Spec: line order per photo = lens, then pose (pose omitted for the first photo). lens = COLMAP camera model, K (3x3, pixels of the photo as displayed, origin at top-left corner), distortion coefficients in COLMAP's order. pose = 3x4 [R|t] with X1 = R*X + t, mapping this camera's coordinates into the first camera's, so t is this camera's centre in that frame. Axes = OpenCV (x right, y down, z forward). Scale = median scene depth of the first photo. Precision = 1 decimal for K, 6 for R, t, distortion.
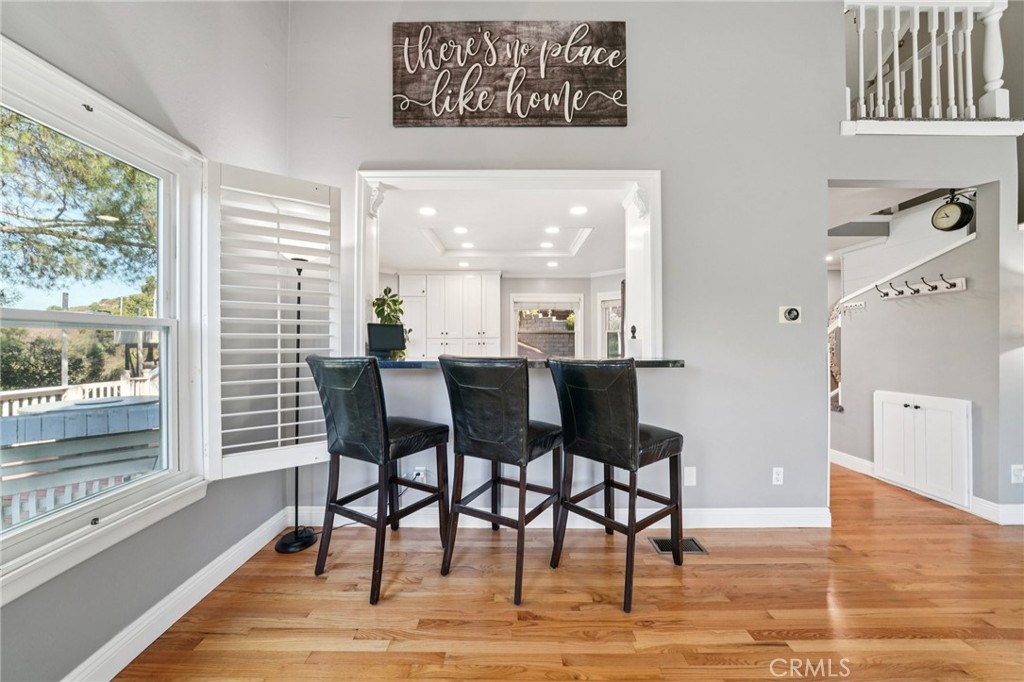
lens RADIAL K [[359.3, 0, 504.6], [0, 359.3, 345.0], [0, 0, 1]] dist [-0.018901, 0.000018]
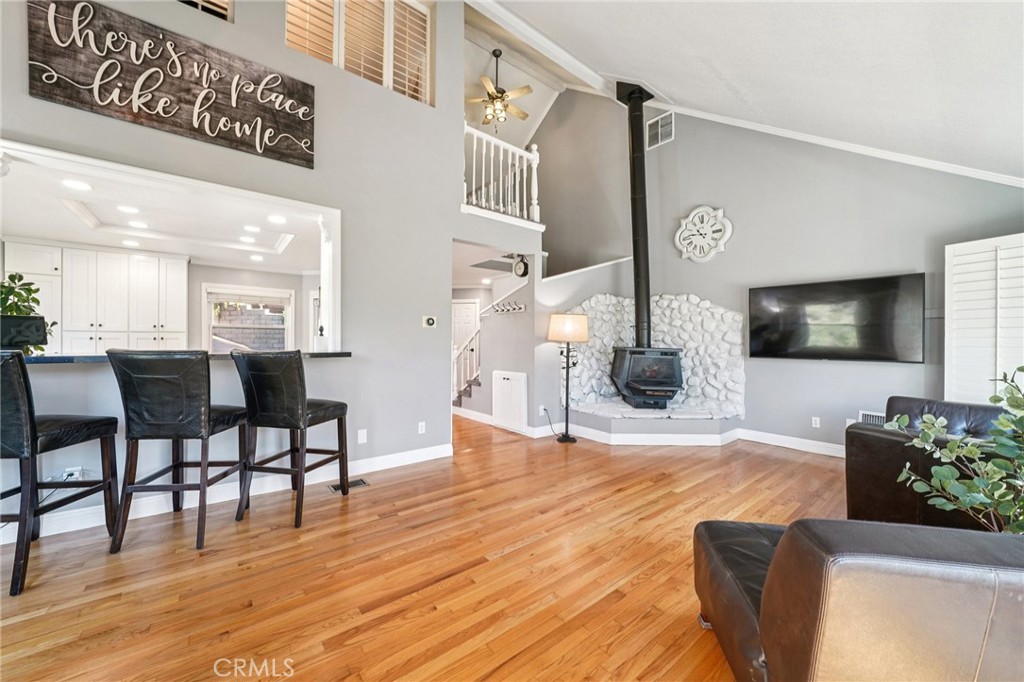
lens RADIAL K [[381.0, 0, 513.5], [0, 381.0, 343.0], [0, 0, 1]] dist [-0.026363, 0.005122]
pose [[0.766894, 0.002848, 0.641768, 0.028976], [-0.004676, 0.999988, 0.001150, 0.002705], [-0.641757, -0.003883, 0.766898, -0.499207]]
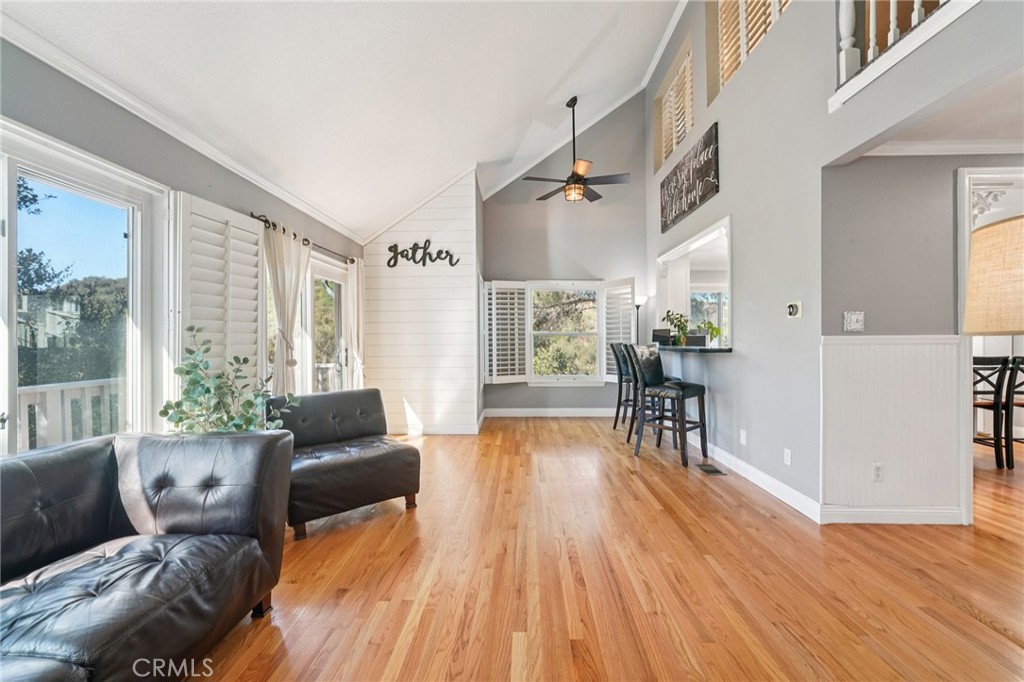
lens RADIAL K [[409.3, 0, 512.0], [0, 409.3, 341.0], [0, 0, 1]] dist [-0.000176, 0.006616]
pose [[-0.017577, 0.004606, -0.999835, 2.083220], [0.004306, 0.999980, 0.004531, -0.003817], [0.999836, -0.004226, -0.017597, 0.162438]]
